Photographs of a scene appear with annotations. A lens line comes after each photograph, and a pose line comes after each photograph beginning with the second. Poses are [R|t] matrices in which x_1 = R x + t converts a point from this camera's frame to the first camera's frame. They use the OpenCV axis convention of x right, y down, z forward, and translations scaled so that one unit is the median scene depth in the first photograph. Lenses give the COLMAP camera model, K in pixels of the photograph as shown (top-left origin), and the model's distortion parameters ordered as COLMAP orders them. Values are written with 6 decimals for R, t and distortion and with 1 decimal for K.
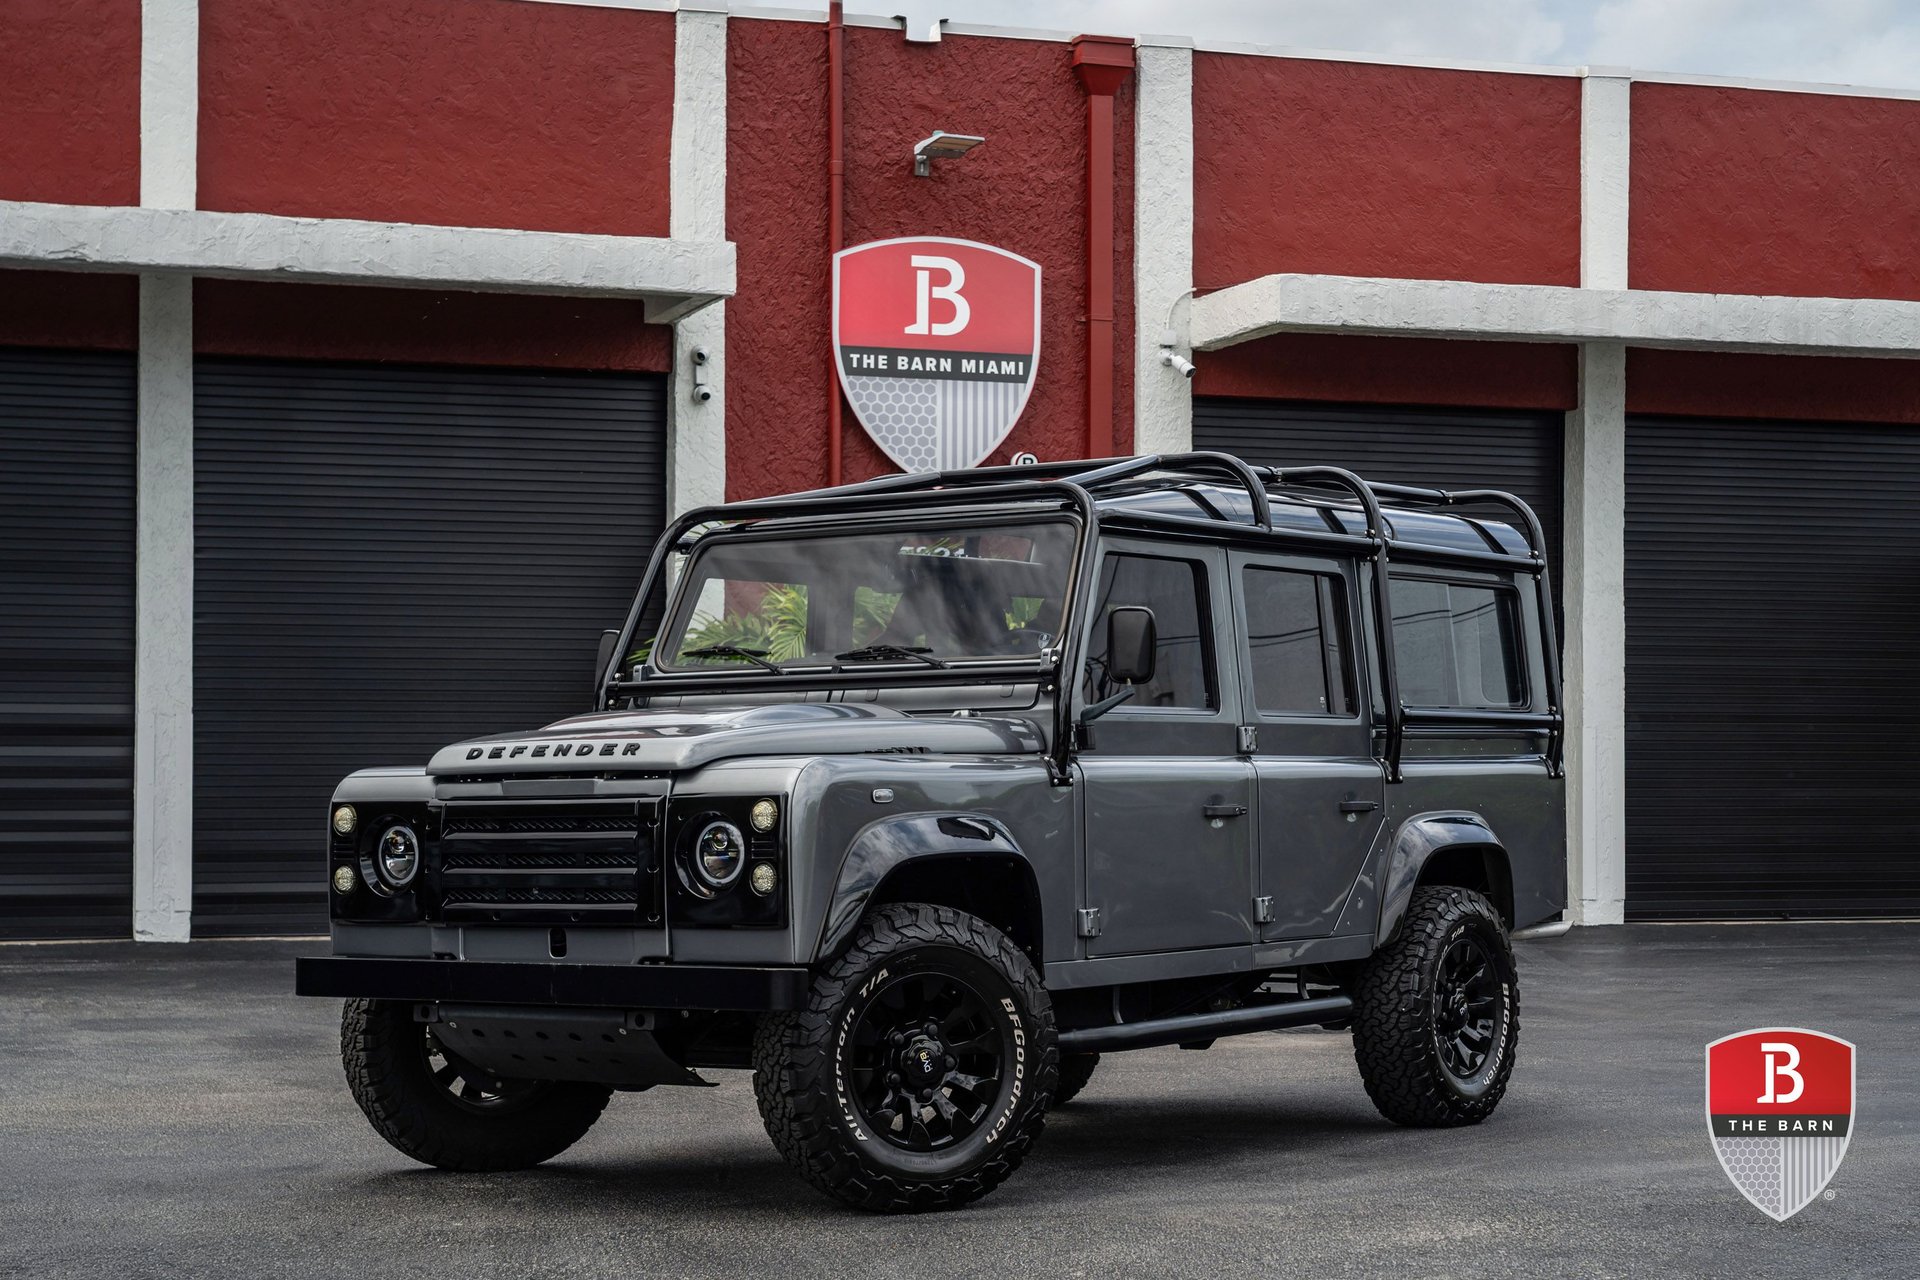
lens RADIAL K [[3499.5, 0, 886.3], [0, 3499.5, 712.7], [0, 0, 1]] dist [0.082895, 0.000000]
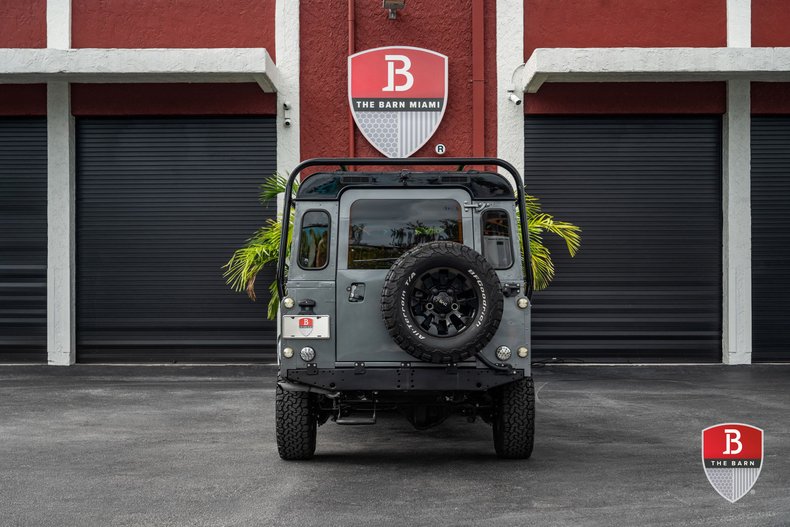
lens RADIAL K [[1171.7, 0, 367.0], [0, 1171.7, 283.6], [0, 0, 1]] dist [0.050405, 0.000000]
pose [[0.948917, -0.008645, -0.315407, 0.226717], [0.010864, 0.999927, 0.005277, 0.008068], [0.315339, -0.008434, 0.948942, 0.300075]]
